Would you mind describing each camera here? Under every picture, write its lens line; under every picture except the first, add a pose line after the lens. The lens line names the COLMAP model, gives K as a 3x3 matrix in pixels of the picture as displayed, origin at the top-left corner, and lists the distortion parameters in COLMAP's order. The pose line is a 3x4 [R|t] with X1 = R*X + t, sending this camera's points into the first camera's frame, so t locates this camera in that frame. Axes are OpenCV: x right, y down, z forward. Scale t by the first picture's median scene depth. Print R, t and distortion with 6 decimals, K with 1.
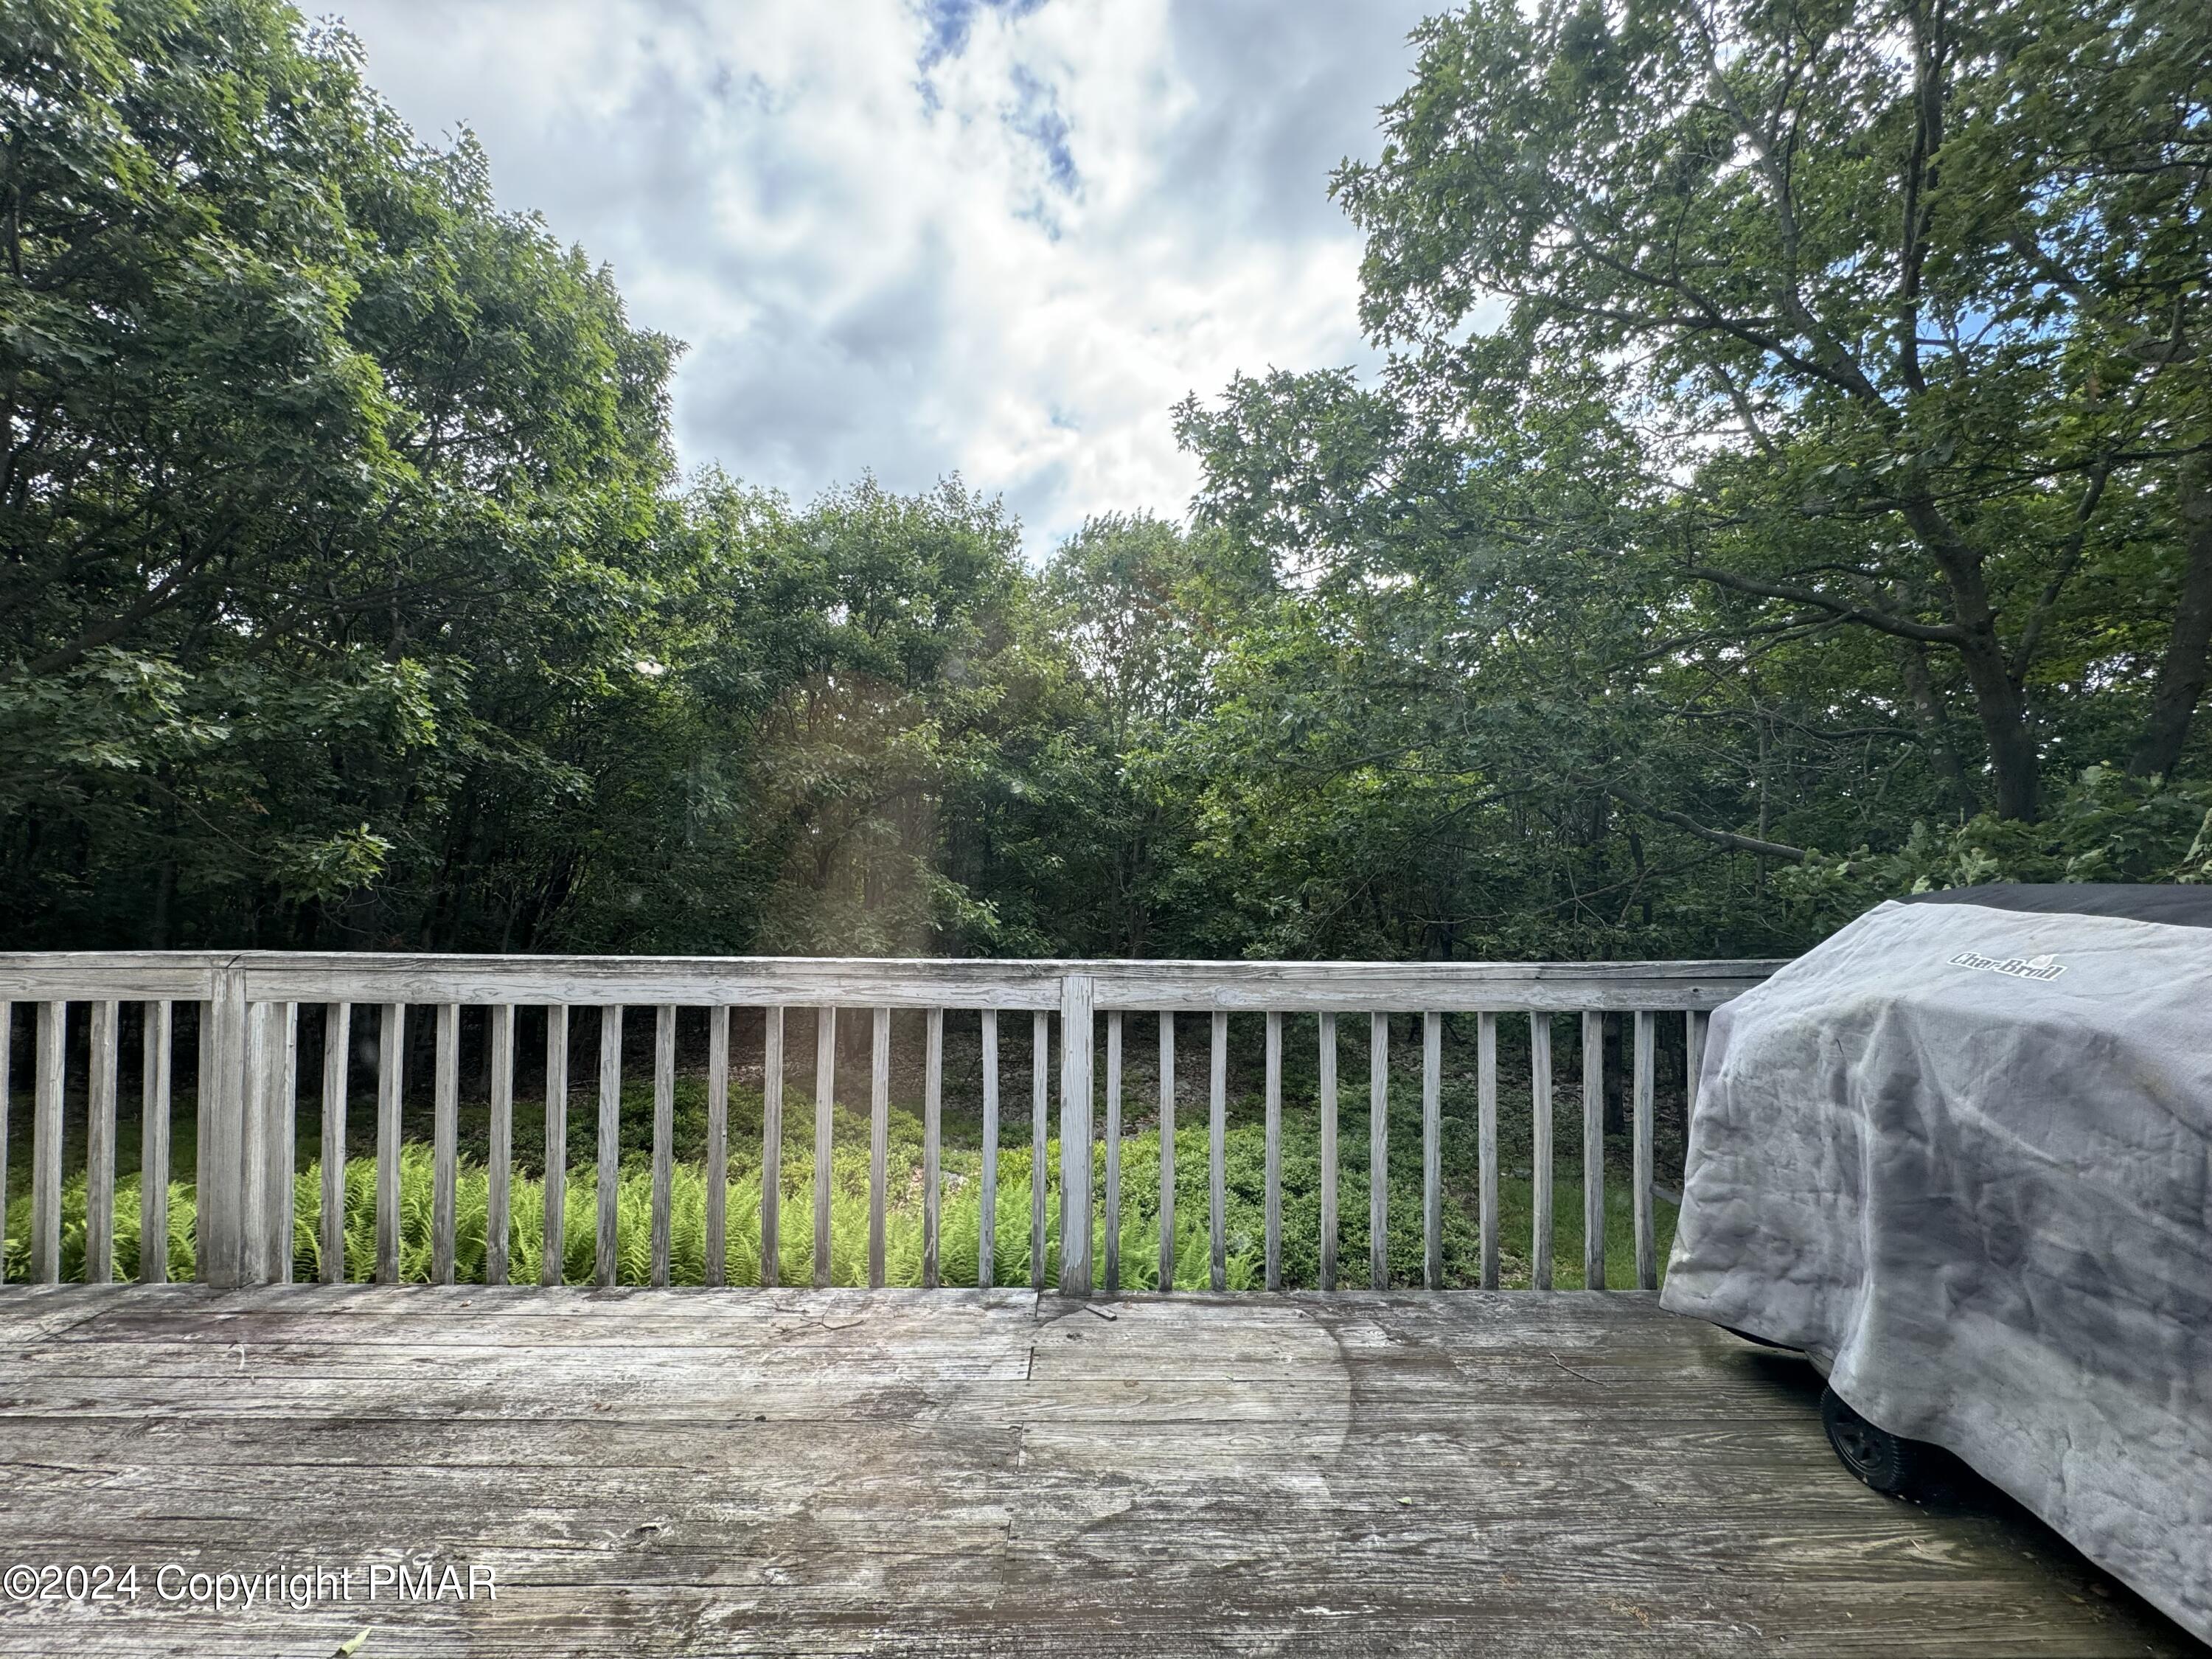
lens RADIAL K [[868.5, 0, 1106.2], [0, 868.5, 823.2], [0, 0, 1]] dist [-0.002235, -0.000618]
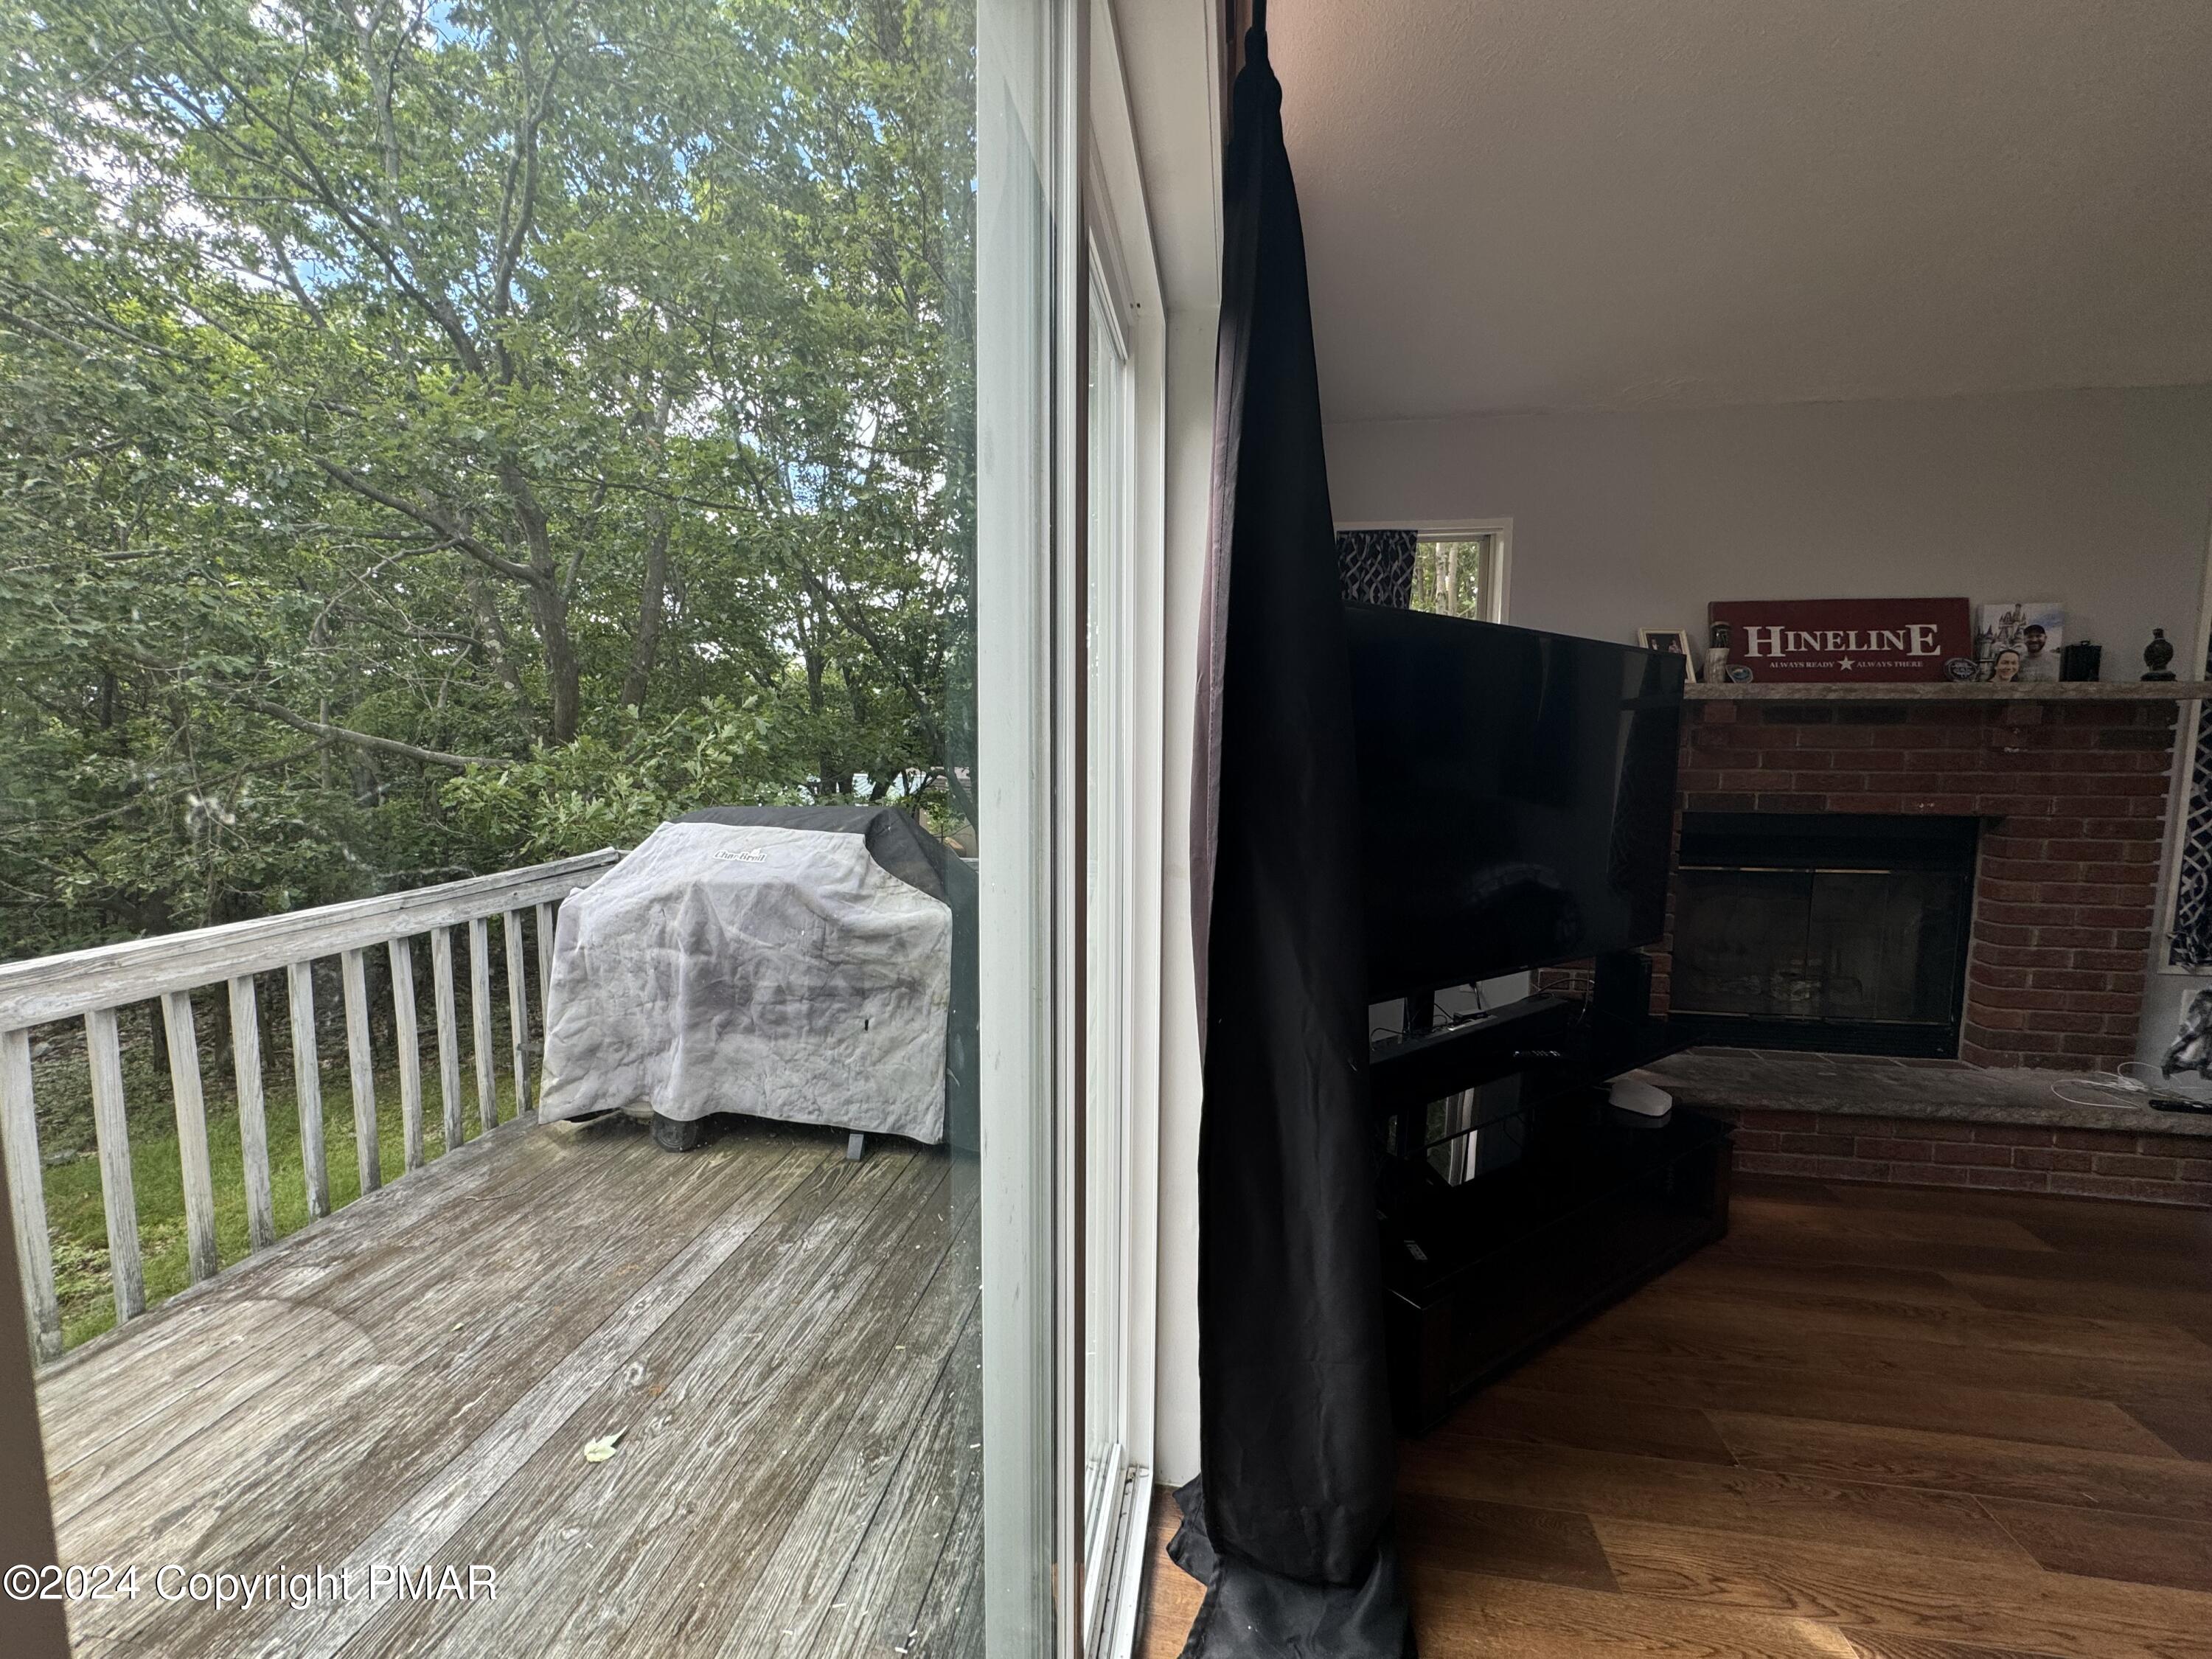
lens RADIAL K [[882.7, 0, 1103.1], [0, 882.7, 831.5], [0, 0, 1]] dist [-0.002259, -0.000240]
pose [[0.139218, -0.092431, 0.985939, -0.716788], [-0.054804, 0.993389, 0.100868, -0.121608], [-0.988744, -0.068076, 0.133232, -0.059361]]
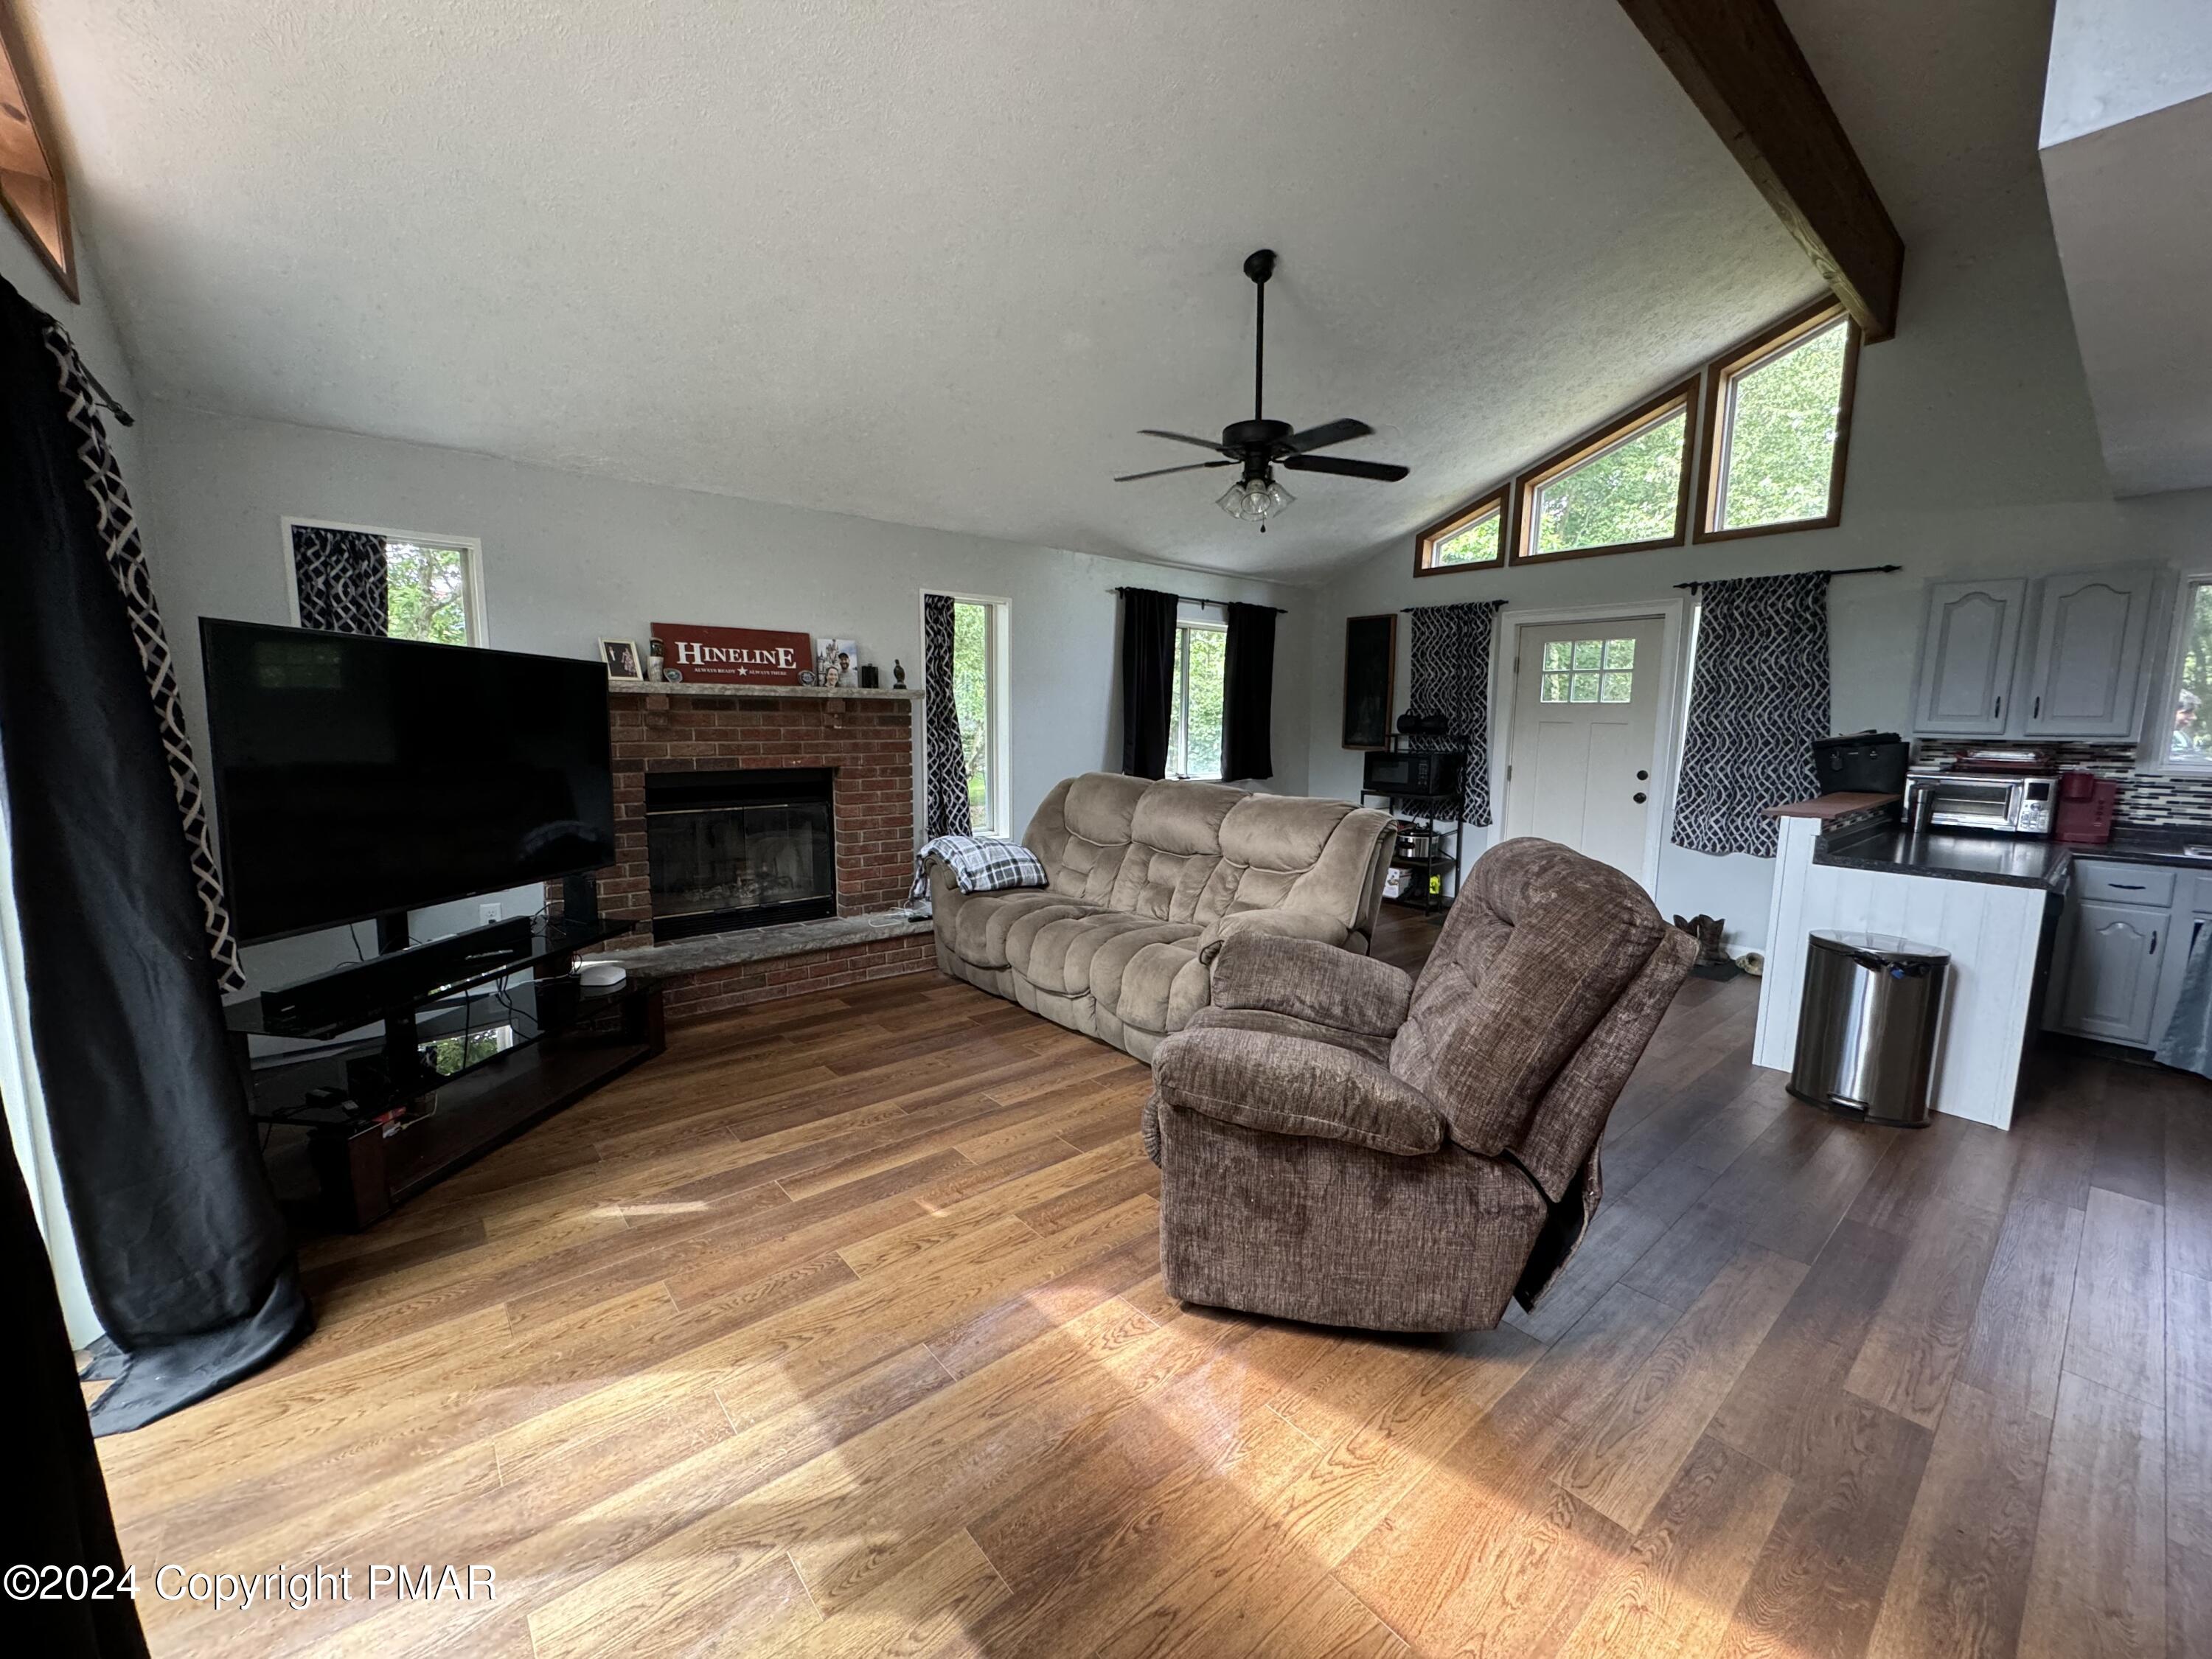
lens RADIAL K [[882.7, 0, 1103.1], [0, 882.7, 831.5], [0, 0, 1]] dist [-0.002259, -0.000240]
pose [[-0.652137, -0.103601, 0.750989, -1.551597], [-0.047669, 0.994262, 0.095767, -0.183491], [-0.756601, 0.026654, -0.653333, -0.338307]]
